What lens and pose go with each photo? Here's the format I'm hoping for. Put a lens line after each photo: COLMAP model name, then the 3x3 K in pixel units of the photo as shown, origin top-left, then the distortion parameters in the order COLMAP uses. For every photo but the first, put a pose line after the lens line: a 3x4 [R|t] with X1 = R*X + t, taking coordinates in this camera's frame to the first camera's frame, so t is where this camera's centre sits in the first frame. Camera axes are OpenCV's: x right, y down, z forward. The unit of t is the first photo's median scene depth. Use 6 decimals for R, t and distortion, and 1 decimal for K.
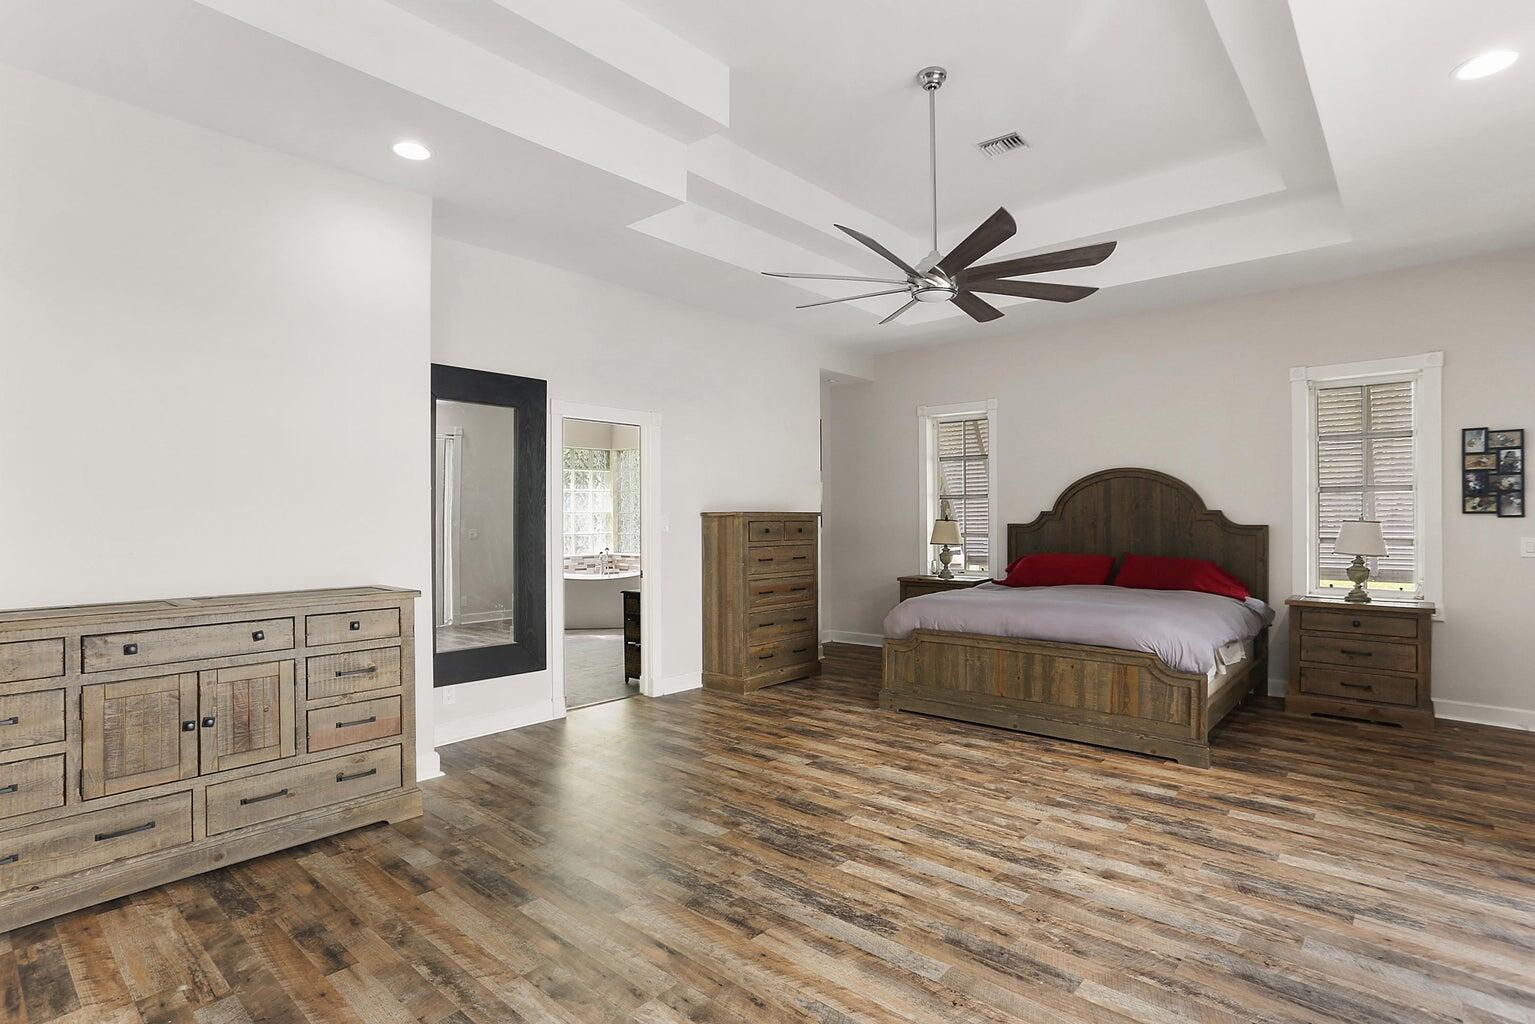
lens RADIAL K [[780.7, 0, 767.7], [0, 780.7, 518.1], [0, 0, 1]] dist [-0.030109, 0.010744]
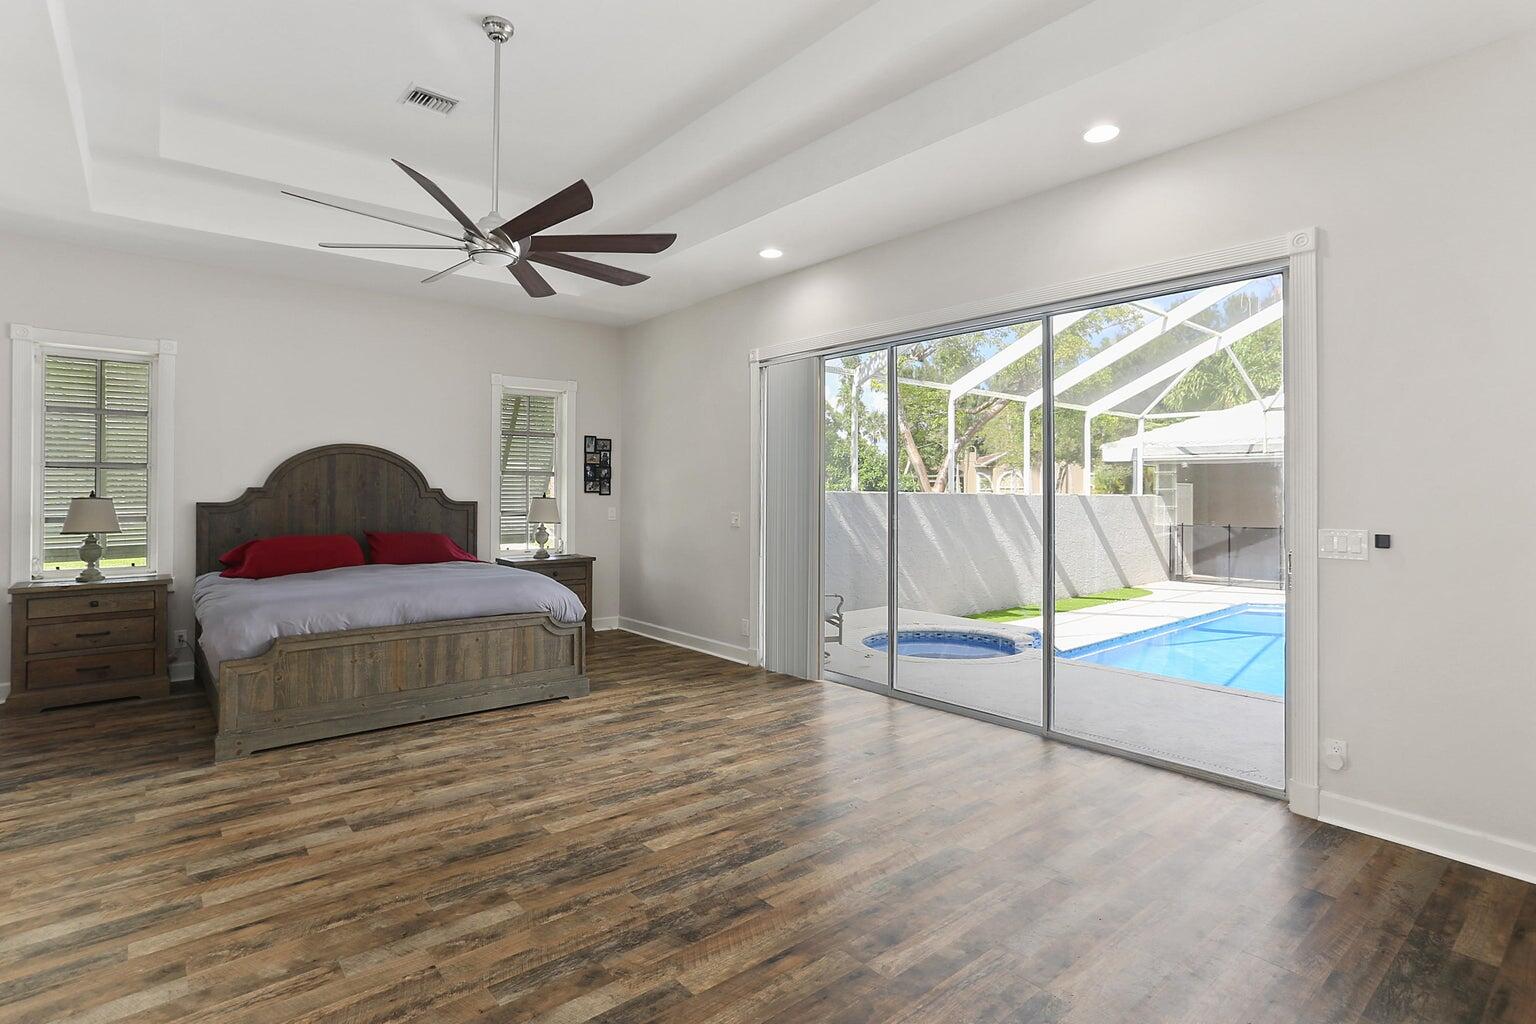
lens RADIAL K [[781.2, 0, 759.2], [0, 781.2, 500.3], [0, 0, 1]] dist [-0.030109, 0.010744]
pose [[0.140196, -0.005460, 0.990109, -0.658719], [-0.002192, 0.999981, 0.005824, -0.000835], [-0.990121, -0.002987, 0.140181, 0.556273]]
